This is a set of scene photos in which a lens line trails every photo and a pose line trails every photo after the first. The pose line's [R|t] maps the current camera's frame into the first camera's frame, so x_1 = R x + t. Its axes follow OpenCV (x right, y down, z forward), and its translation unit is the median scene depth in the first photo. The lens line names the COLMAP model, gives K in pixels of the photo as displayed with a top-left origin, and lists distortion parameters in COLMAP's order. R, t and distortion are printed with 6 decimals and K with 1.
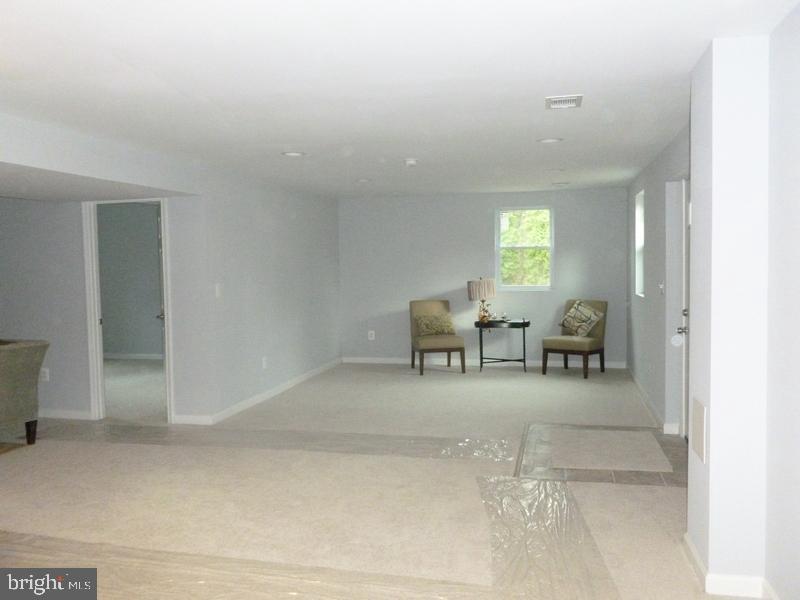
lens RADIAL K [[685.9, 0, 406.7], [0, 685.9, 300.1], [0, 0, 1]] dist [-0.022975, 0.014588]
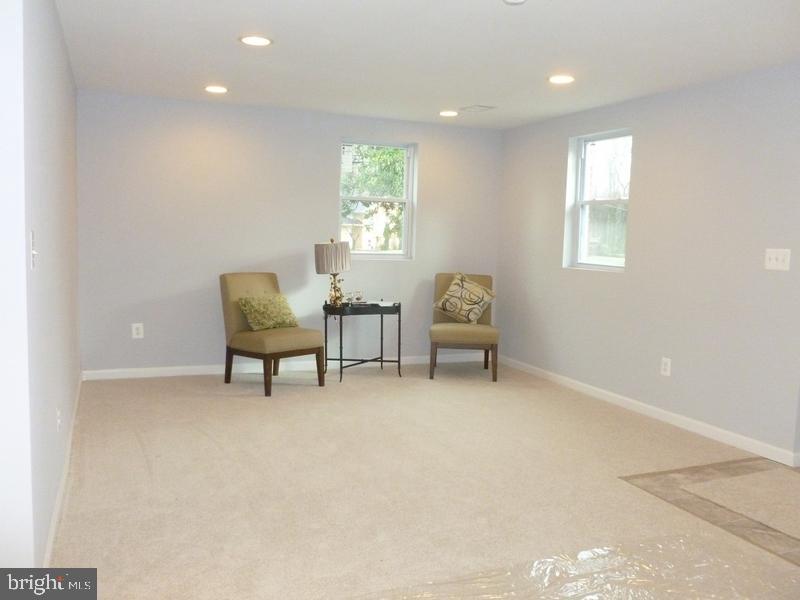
lens RADIAL K [[685.9, 0, 391.2], [0, 685.9, 301.3], [0, 0, 1]] dist [-0.022975, 0.014588]
pose [[0.818443, -0.017545, 0.574320, -0.232317], [-0.009411, 0.998990, 0.043930, -0.002694], [-0.574510, -0.041360, 0.817452, 0.428133]]
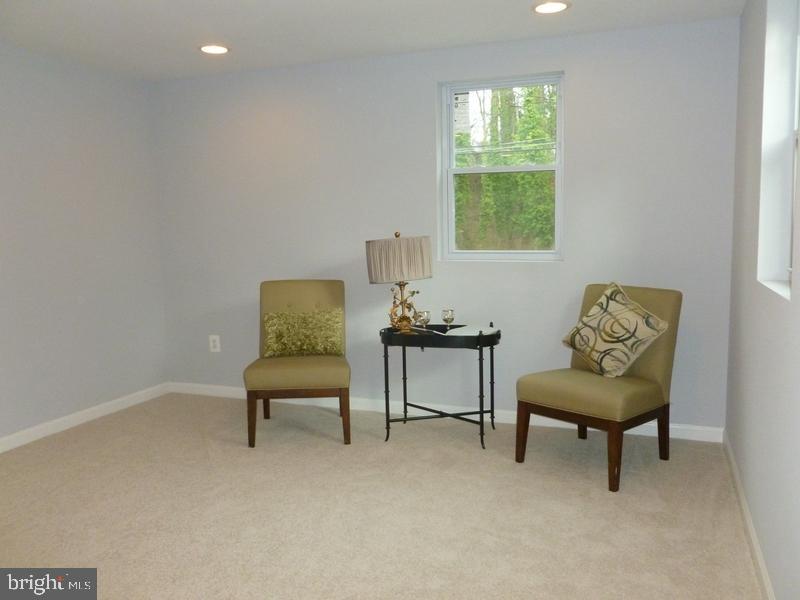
lens RADIAL K [[685.9, 0, 393.4], [0, 685.9, 301.6], [0, 0, 1]] dist [-0.022975, 0.014588]
pose [[0.988988, 0.014213, -0.147310, 0.177395], [-0.004322, 0.997727, 0.067250, -0.018562], [0.147931, -0.065872, 0.986801, 0.552598]]
